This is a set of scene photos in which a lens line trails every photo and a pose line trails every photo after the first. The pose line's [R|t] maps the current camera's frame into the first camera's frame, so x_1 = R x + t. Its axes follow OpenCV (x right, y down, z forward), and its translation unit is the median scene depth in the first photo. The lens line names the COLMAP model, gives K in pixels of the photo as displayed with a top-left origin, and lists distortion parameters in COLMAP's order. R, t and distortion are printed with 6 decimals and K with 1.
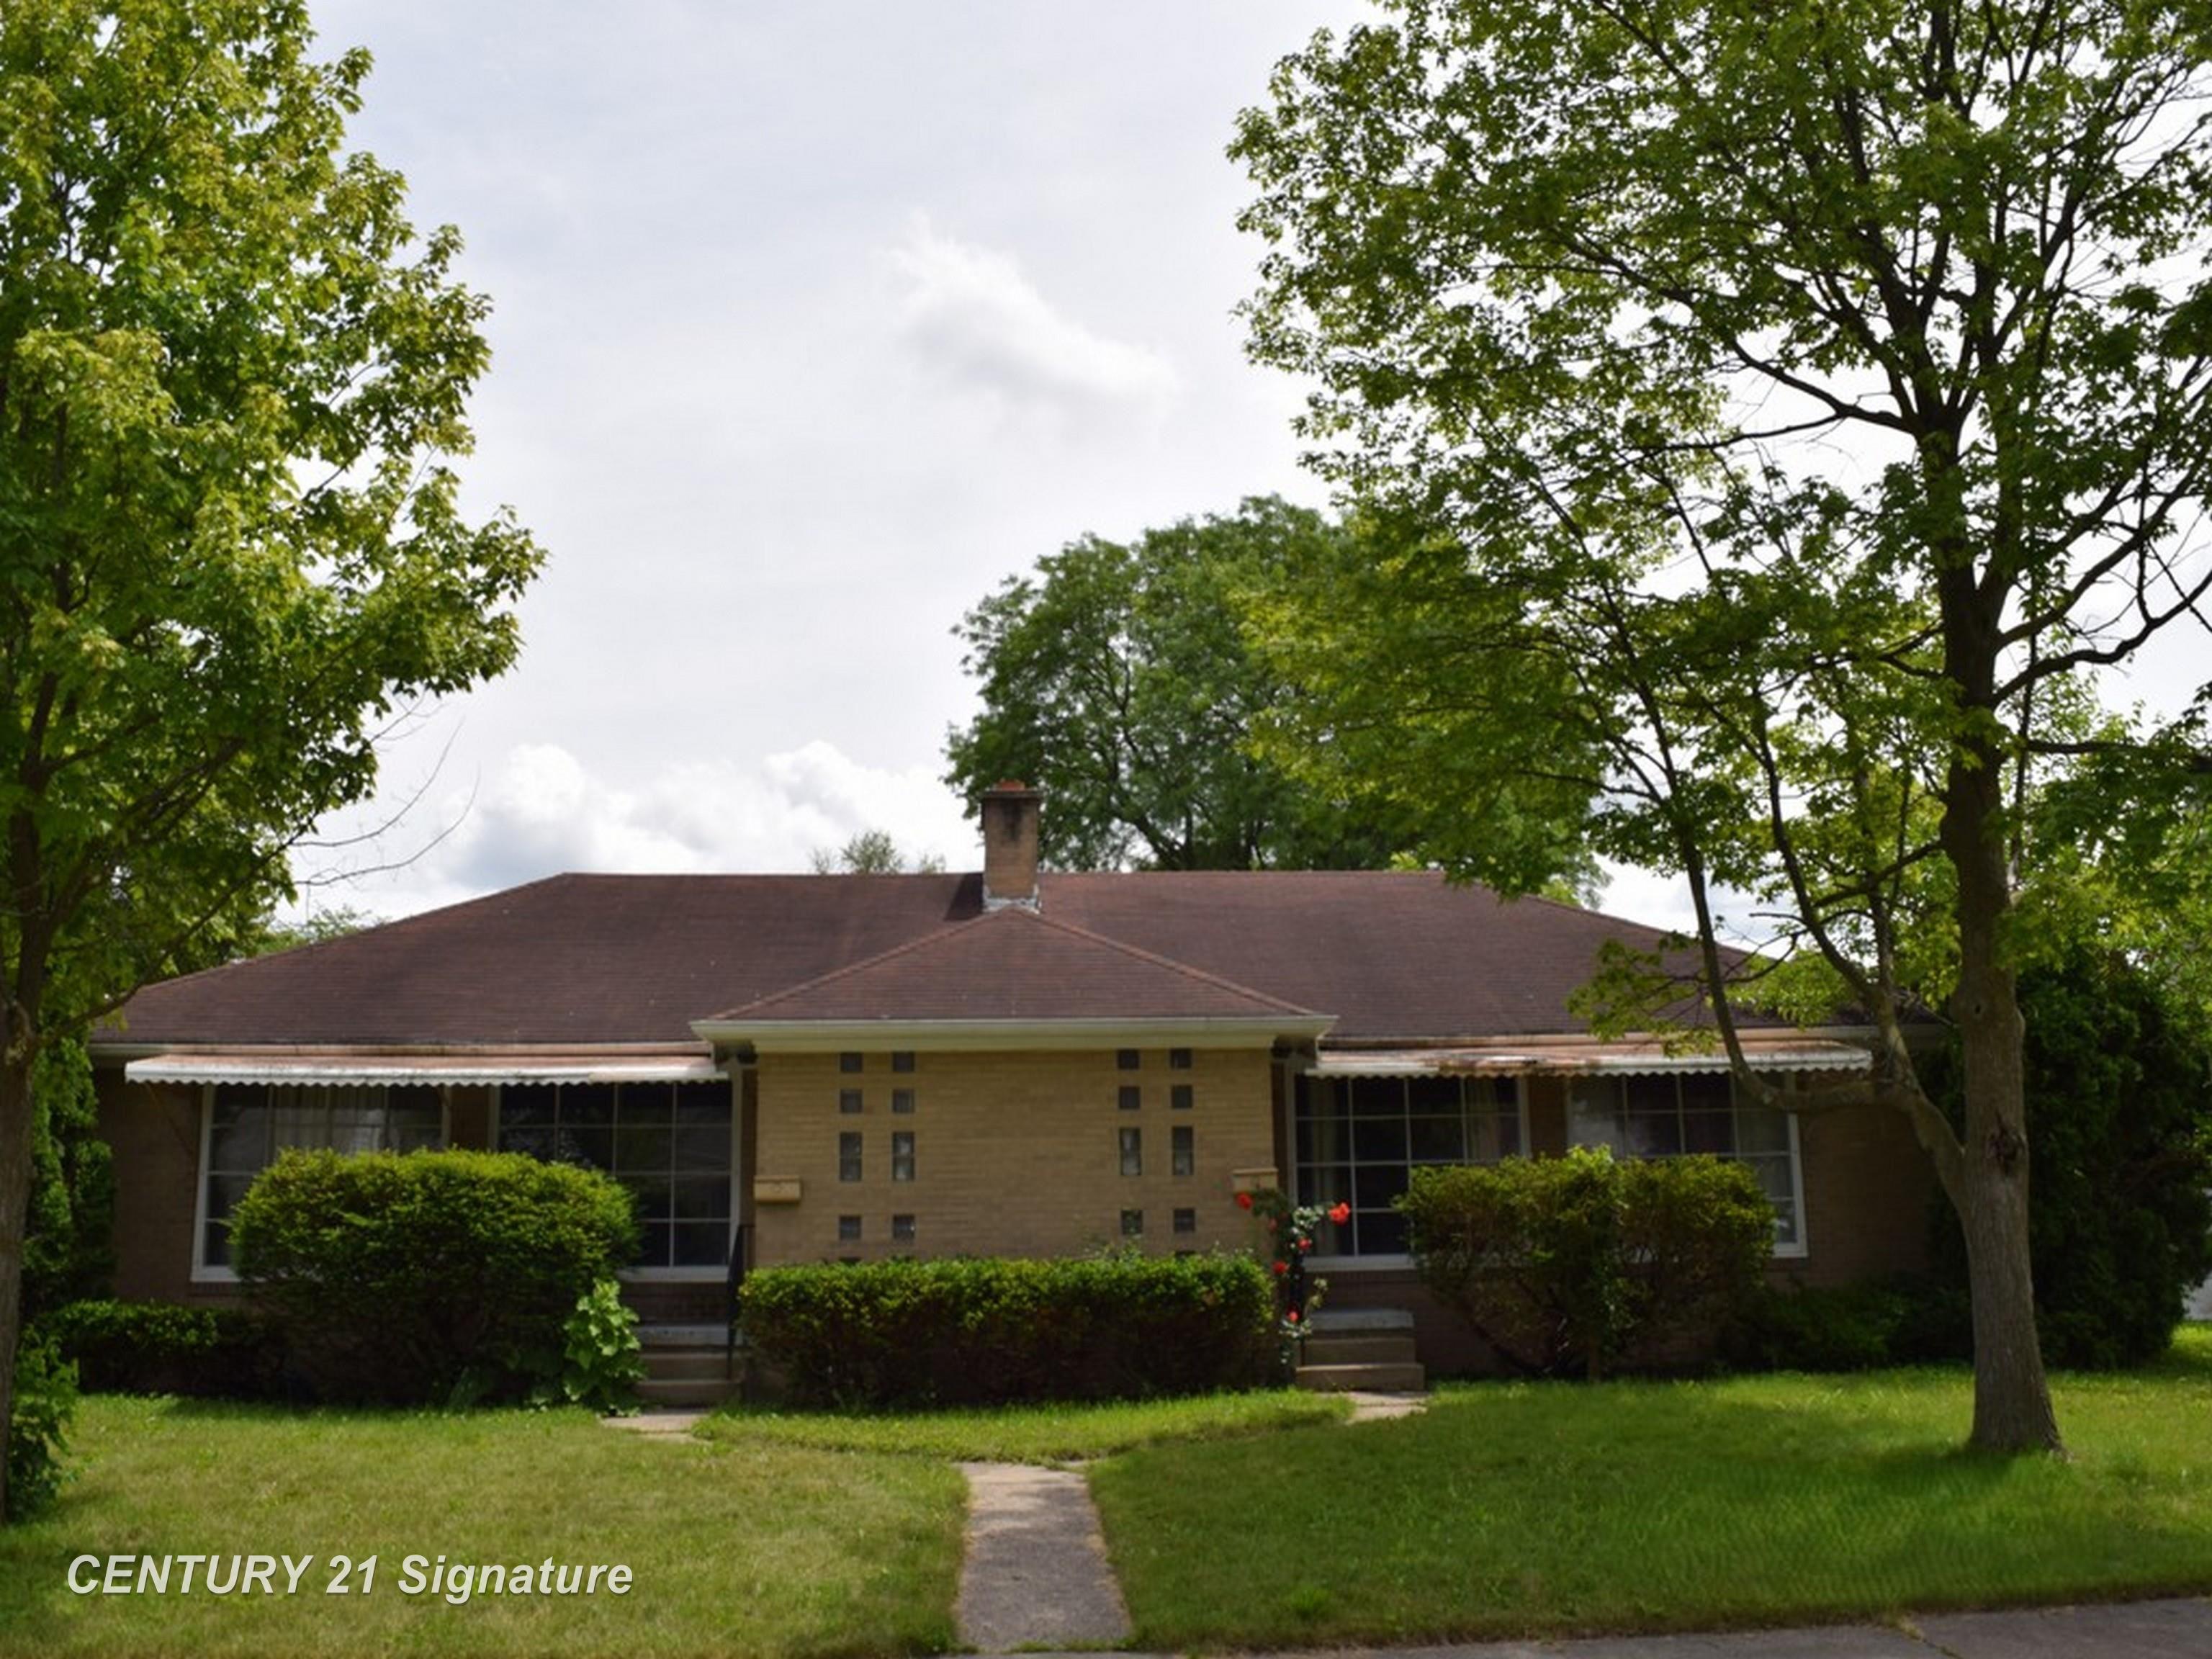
lens RADIAL K [[1836.6, 0, 1089.6], [0, 1836.6, 857.1], [0, 0, 1]] dist [-0.085593, 0.016632]
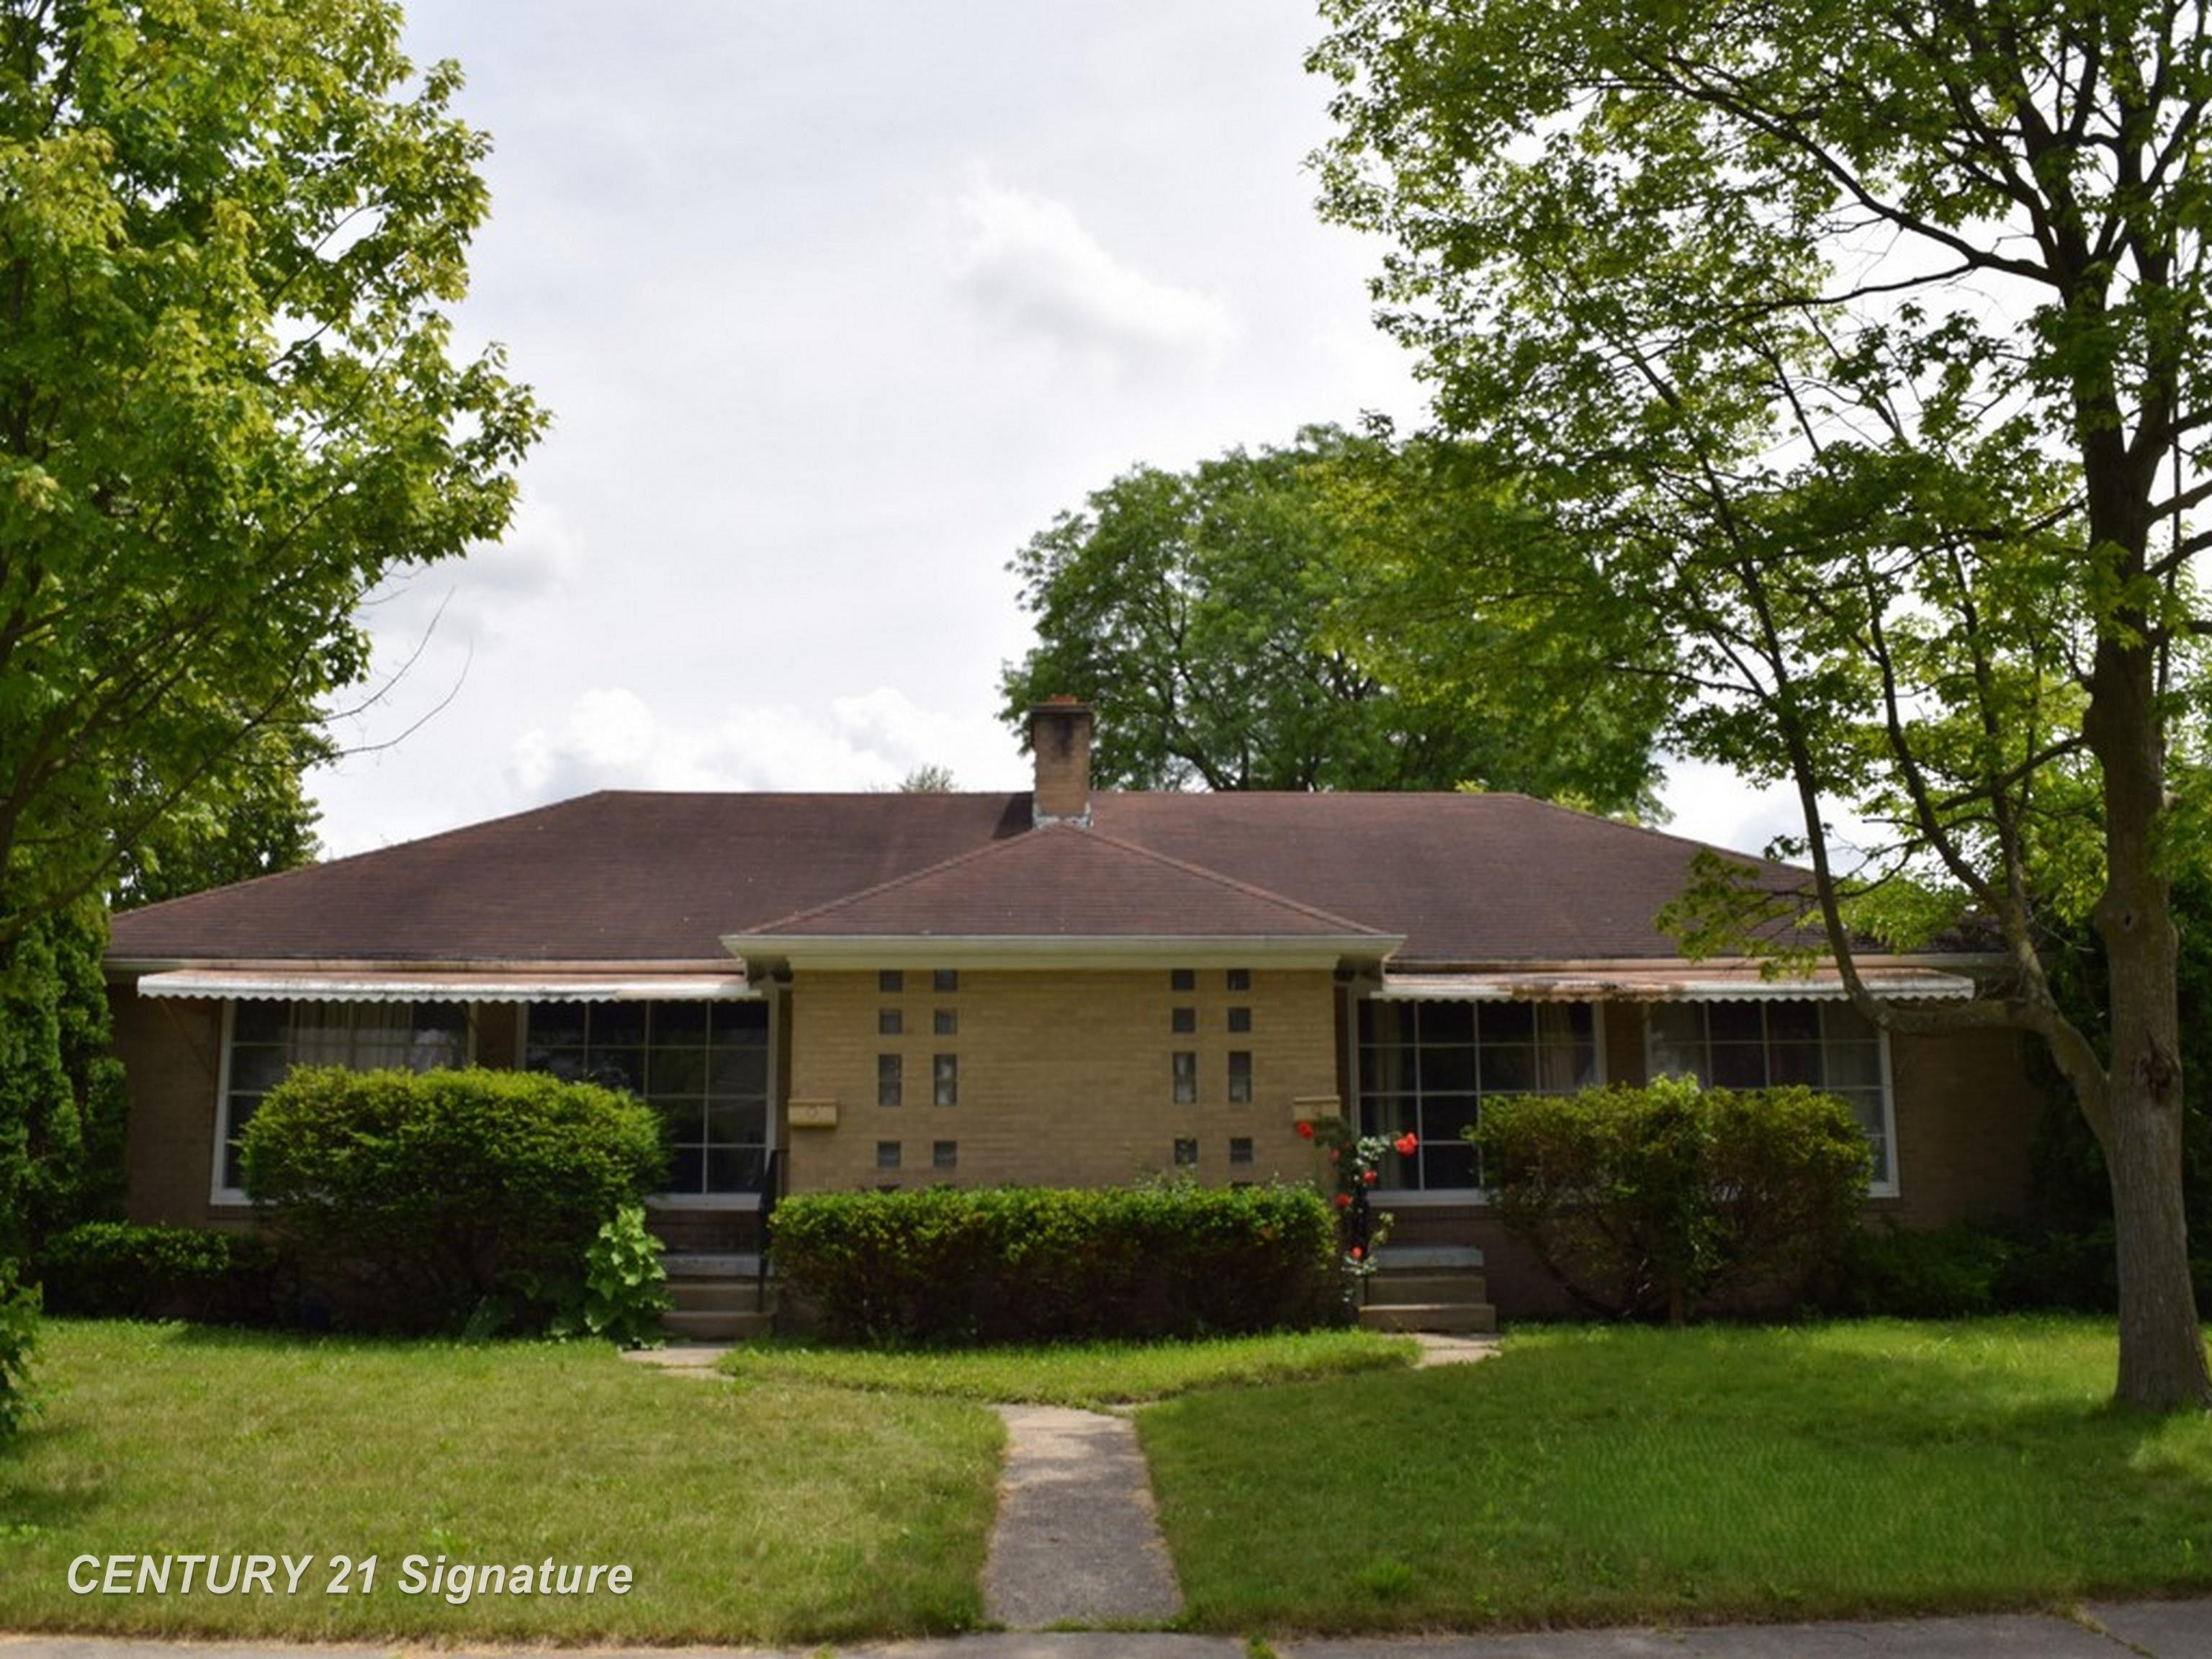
lens RADIAL K [[1769.1, 0, 1100.7], [0, 1769.1, 867.1], [0, 0, 1]] dist [-0.081848, 0.011649]
pose [[0.999665, 0.007126, -0.024862, 0.001073], [-0.006344, 0.999488, 0.031375, 0.026565], [0.025073, -0.031207, 0.999198, 0.100724]]
